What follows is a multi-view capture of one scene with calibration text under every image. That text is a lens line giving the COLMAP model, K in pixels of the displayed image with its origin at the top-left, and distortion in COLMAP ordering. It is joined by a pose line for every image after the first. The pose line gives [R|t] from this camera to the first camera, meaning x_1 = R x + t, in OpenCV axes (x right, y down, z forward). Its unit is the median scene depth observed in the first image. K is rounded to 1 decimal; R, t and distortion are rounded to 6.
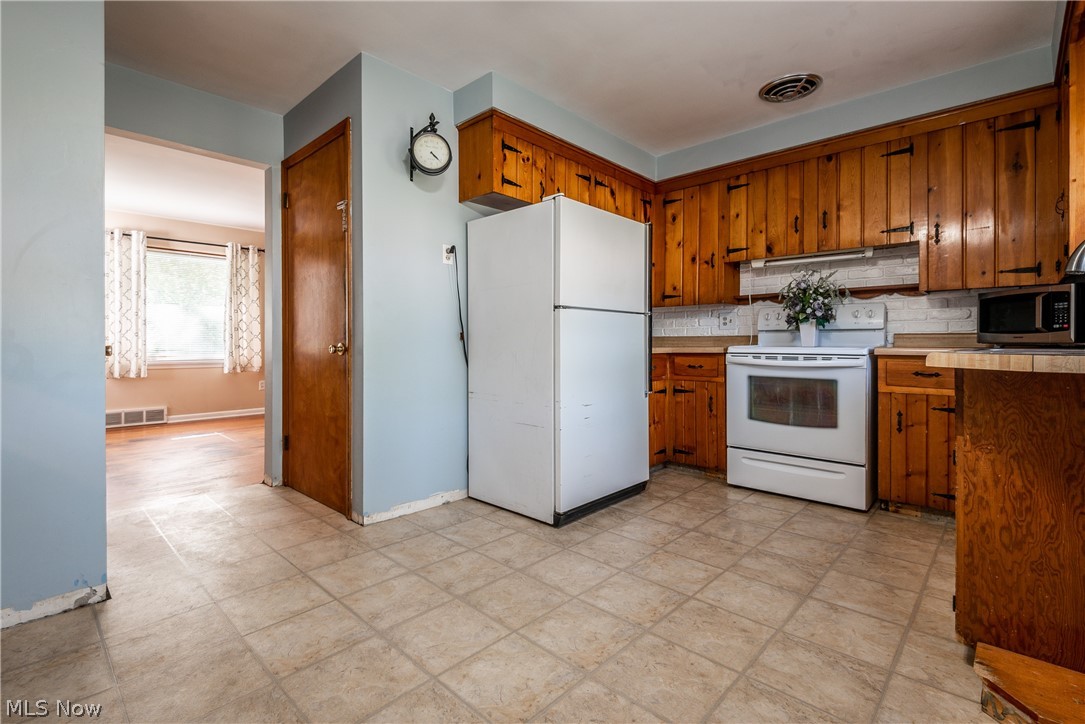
lens RADIAL K [[498.4, 0, 548.8], [0, 498.4, 340.6], [0, 0, 1]] dist [0.019959, -0.009799]
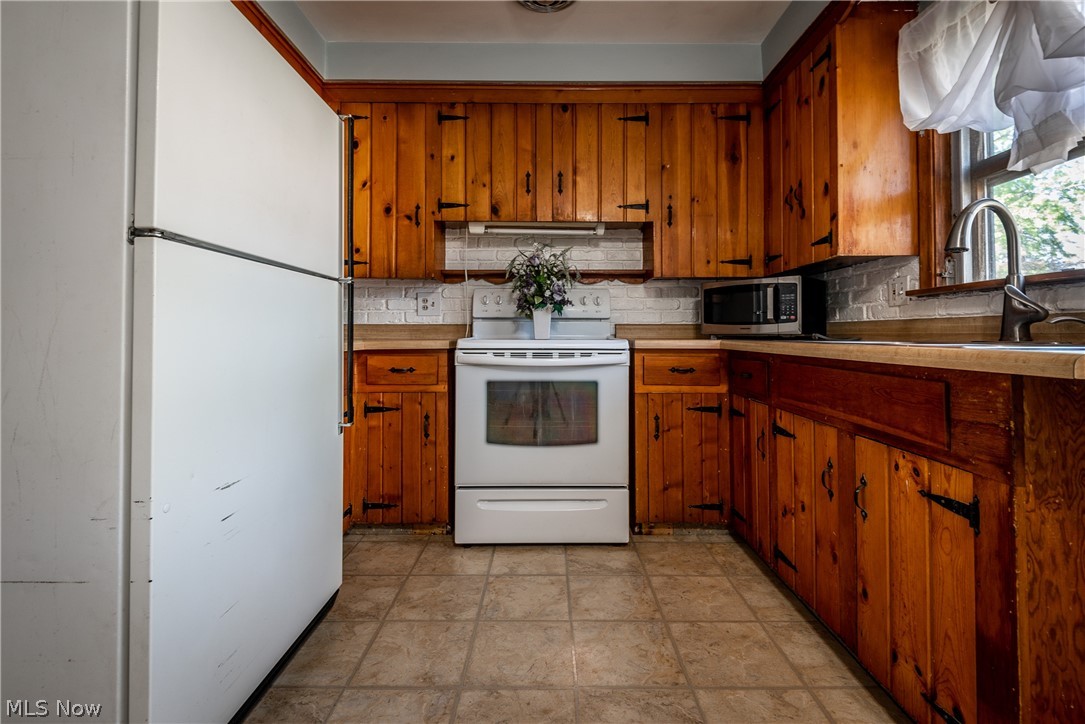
lens RADIAL K [[498.4, 0, 547.1], [0, 498.4, 326.6], [0, 0, 1]] dist [0.019959, -0.009799]
pose [[0.735146, 0.010230, 0.677831, -0.011505], [-0.002955, 0.999925, -0.011886, 0.002169], [-0.677902, 0.006735, 0.735122, 0.502327]]
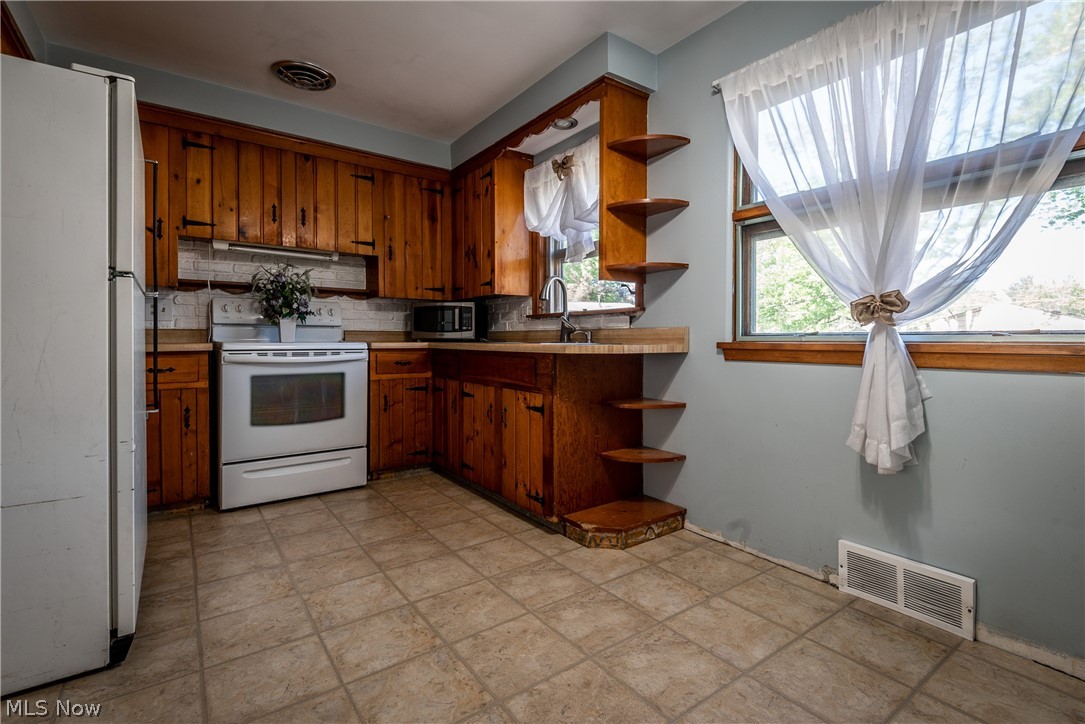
lens RADIAL K [[498.4, 0, 543.5], [0, 498.4, 339.5], [0, 0, 1]] dist [0.019959, -0.009799]
pose [[0.191221, -0.001682, 0.981546, -0.416597], [-0.005490, 0.999981, 0.002783, 0.001428], [-0.981532, -0.005921, 0.191208, 0.389534]]
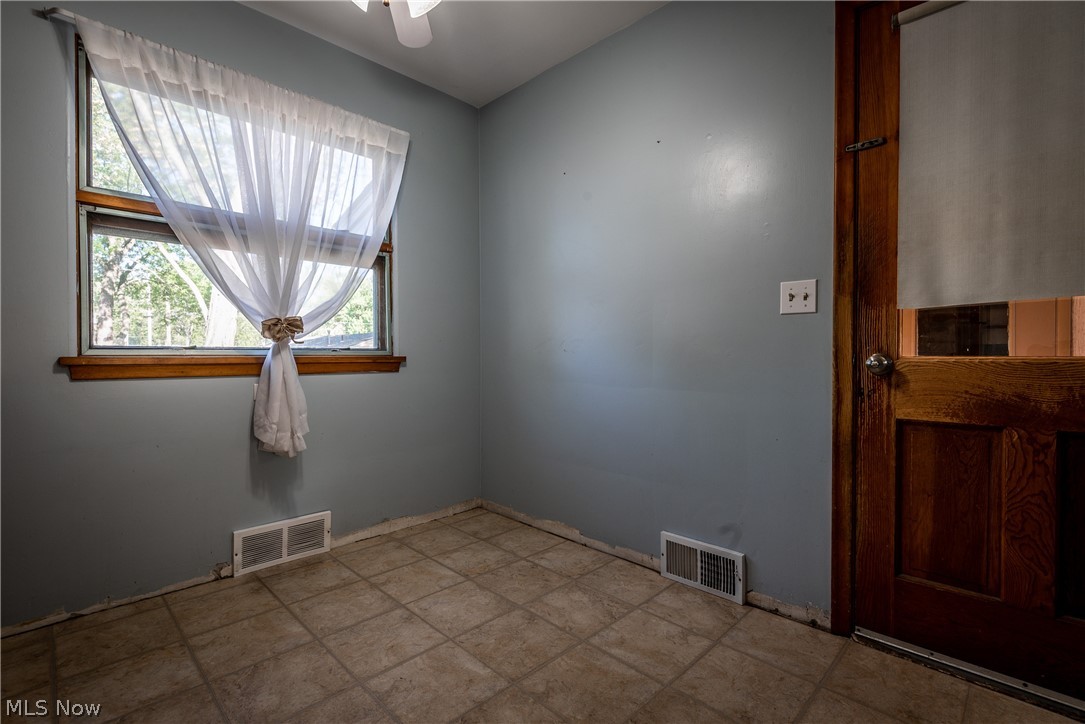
lens RADIAL K [[498.4, 0, 553.7], [0, 498.4, 343.4], [0, 0, 1]] dist [0.019959, -0.009799]
pose [[-0.999436, -0.006270, 0.032991, 0.187212], [-0.006873, 0.999811, -0.018201, -0.009973], [-0.032871, -0.018418, -0.999290, 1.625790]]
